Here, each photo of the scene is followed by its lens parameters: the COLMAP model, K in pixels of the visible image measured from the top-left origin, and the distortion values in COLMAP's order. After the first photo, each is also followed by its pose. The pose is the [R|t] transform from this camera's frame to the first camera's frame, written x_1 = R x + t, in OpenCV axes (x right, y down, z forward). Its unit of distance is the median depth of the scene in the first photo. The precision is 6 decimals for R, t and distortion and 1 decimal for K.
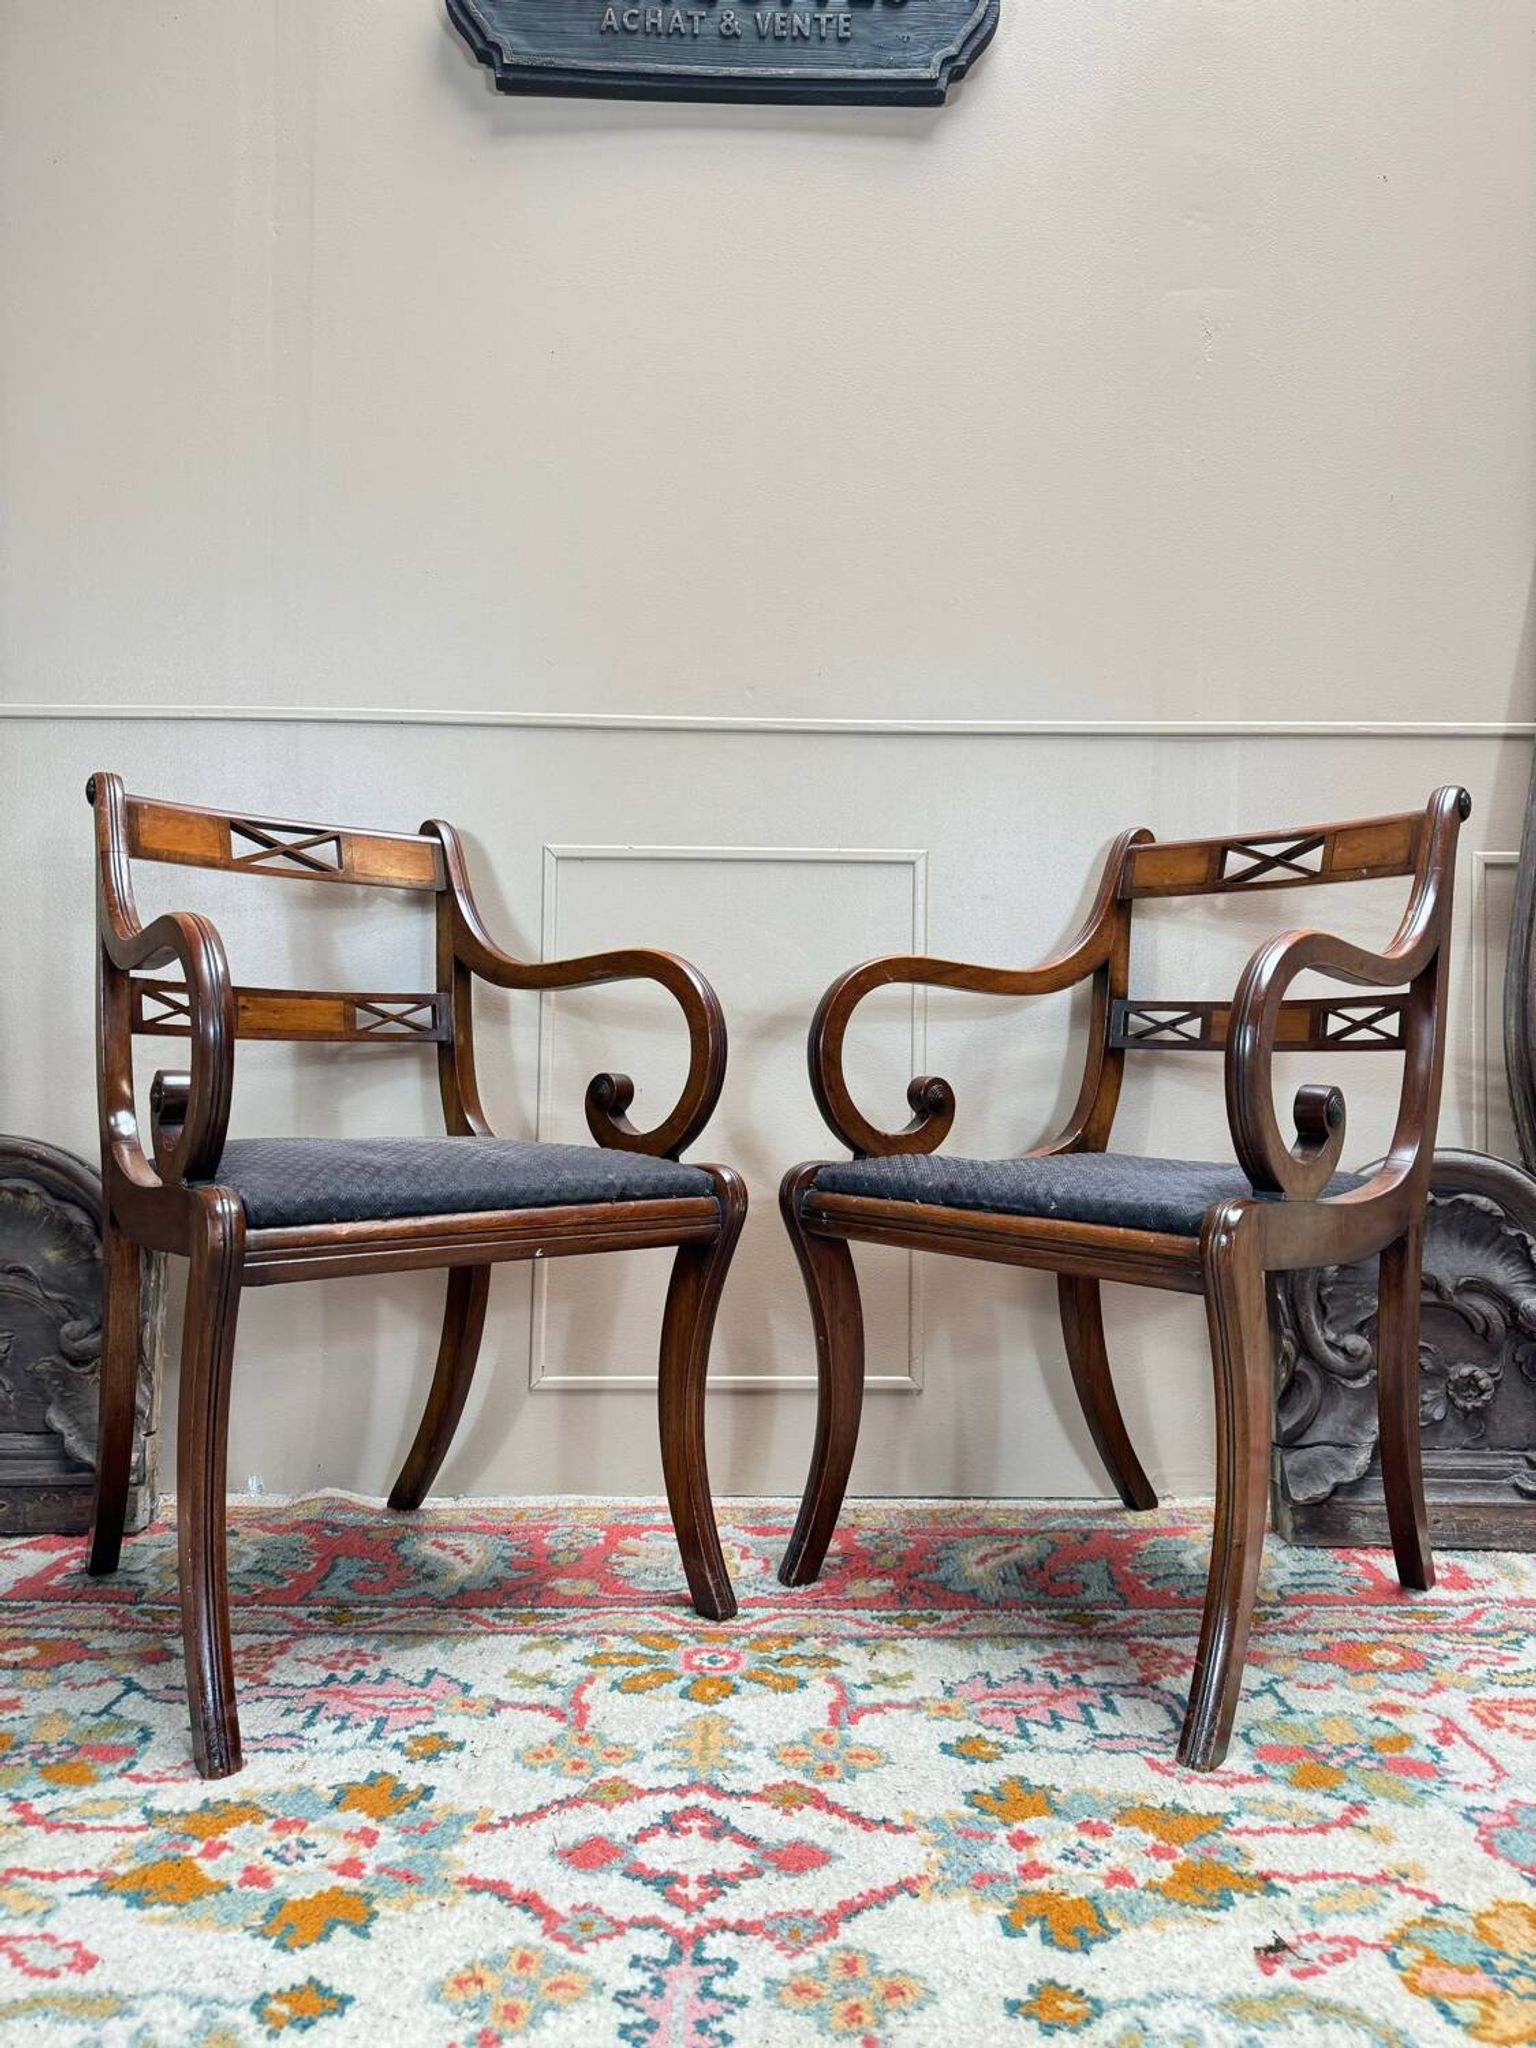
lens RADIAL K [[1455.8, 0, 762.7], [0, 1455.8, 1029.5], [0, 0, 1]] dist [0.004016, -0.009285]
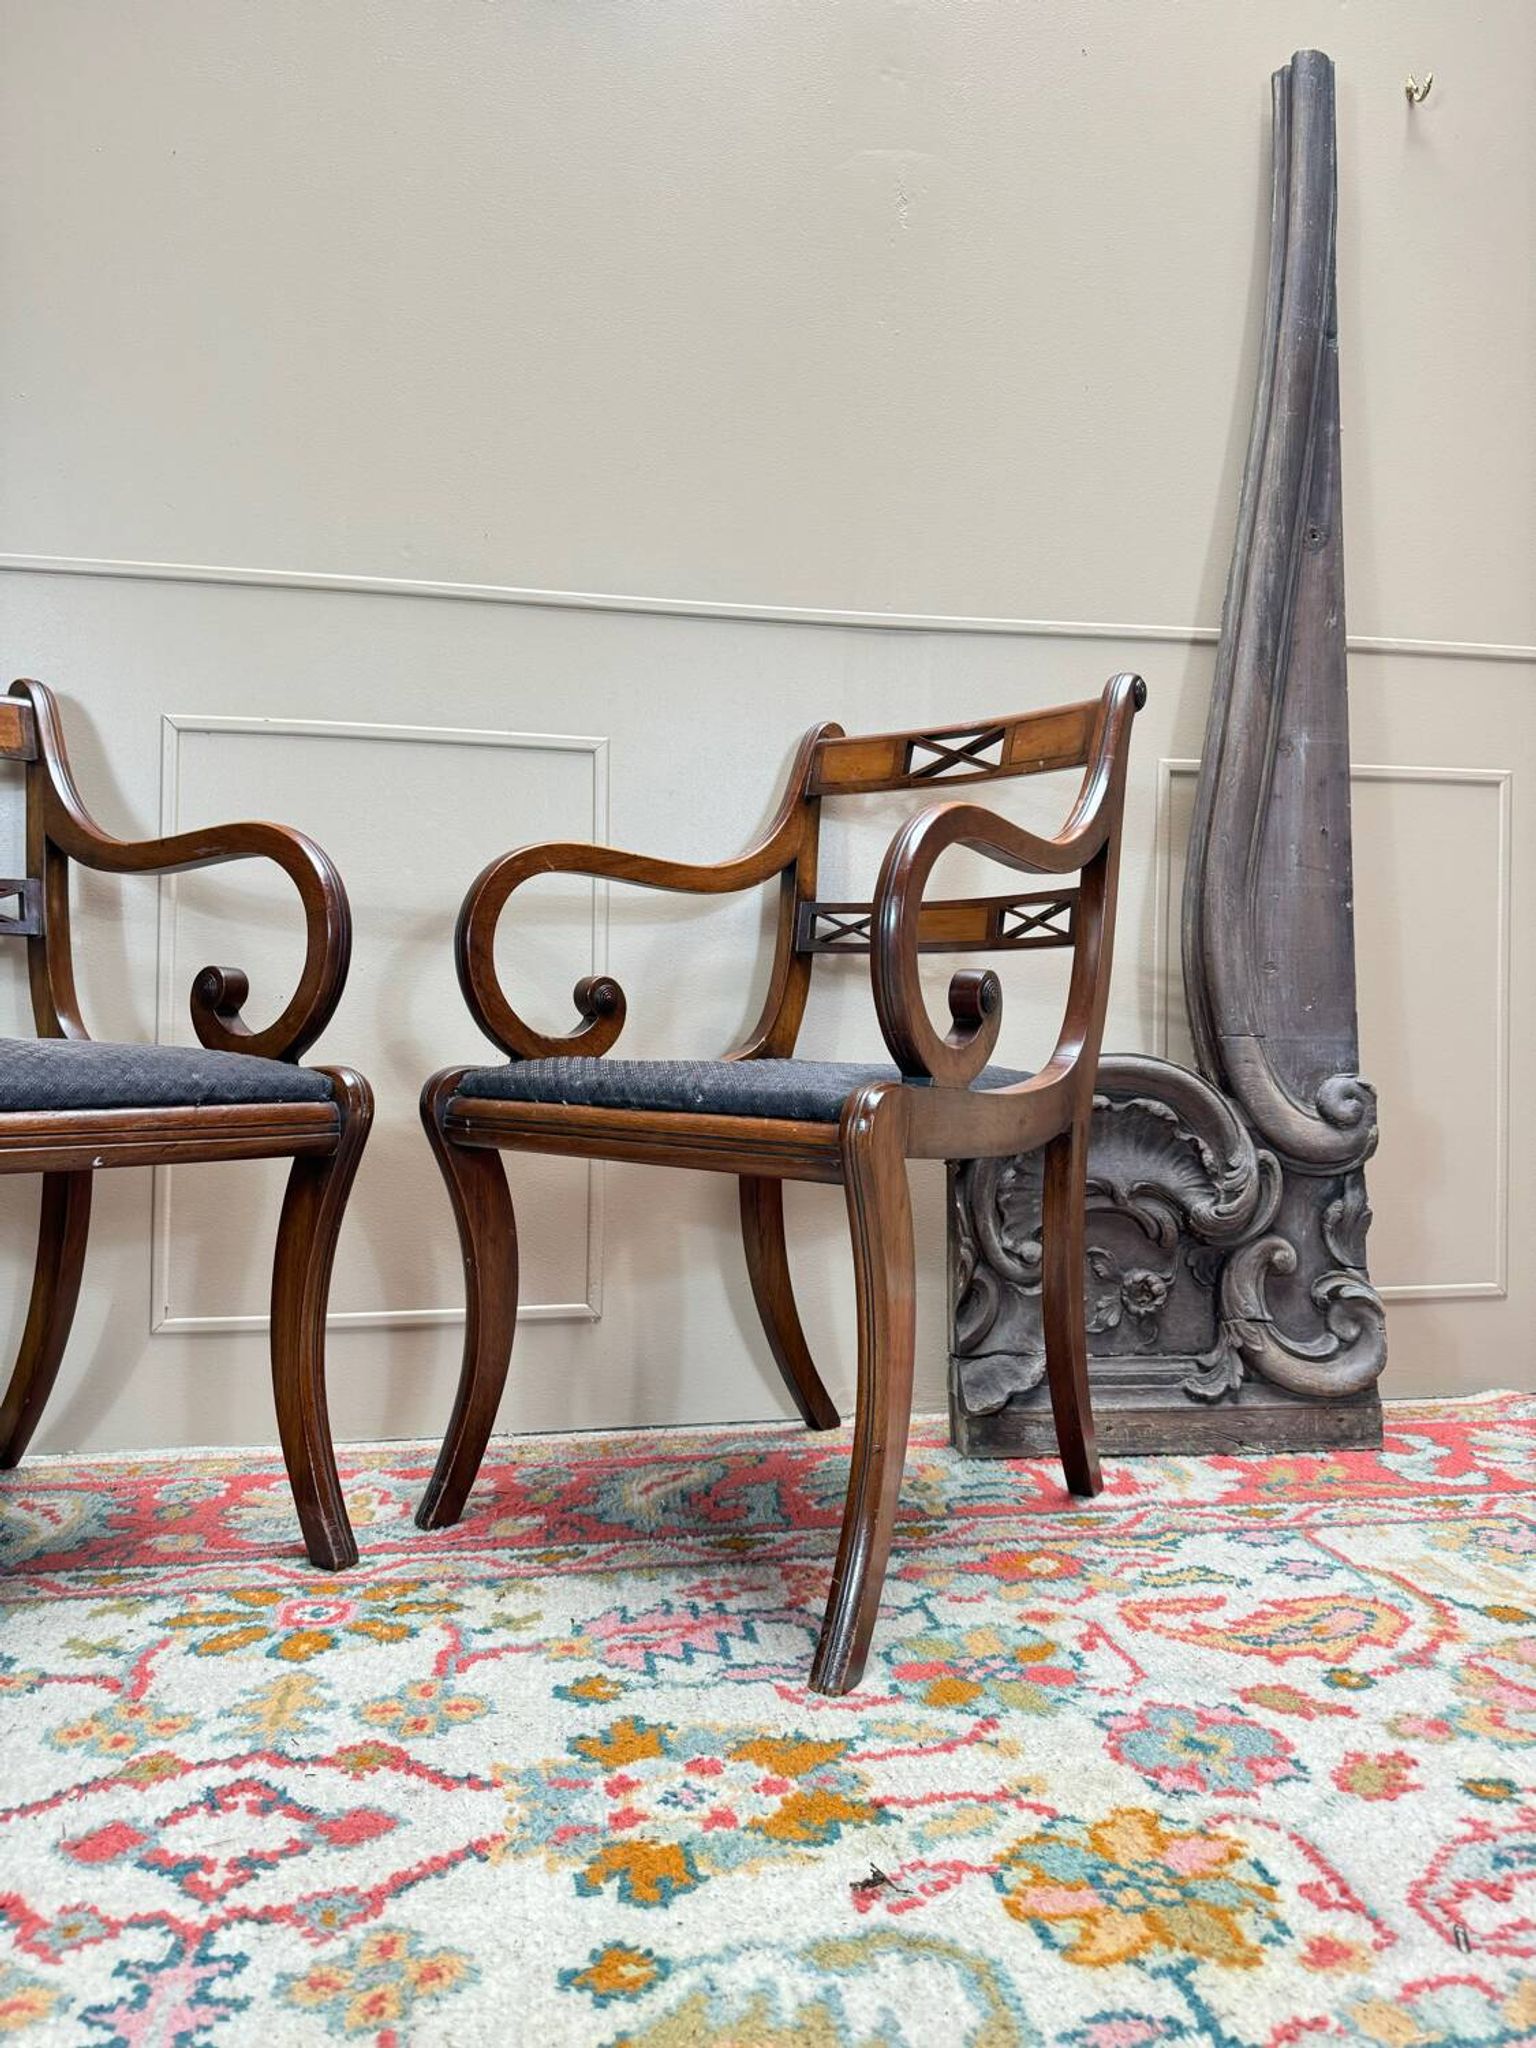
lens RADIAL K [[1458.1, 0, 769.8], [0, 1458.1, 1032.8], [0, 0, 1]] dist [0.006865, -0.015403]
pose [[0.986972, -0.000657, 0.160893, 0.102538], [-0.004198, 0.999546, 0.029832, 0.055007], [-0.160840, -0.030119, 0.986521, 0.094331]]
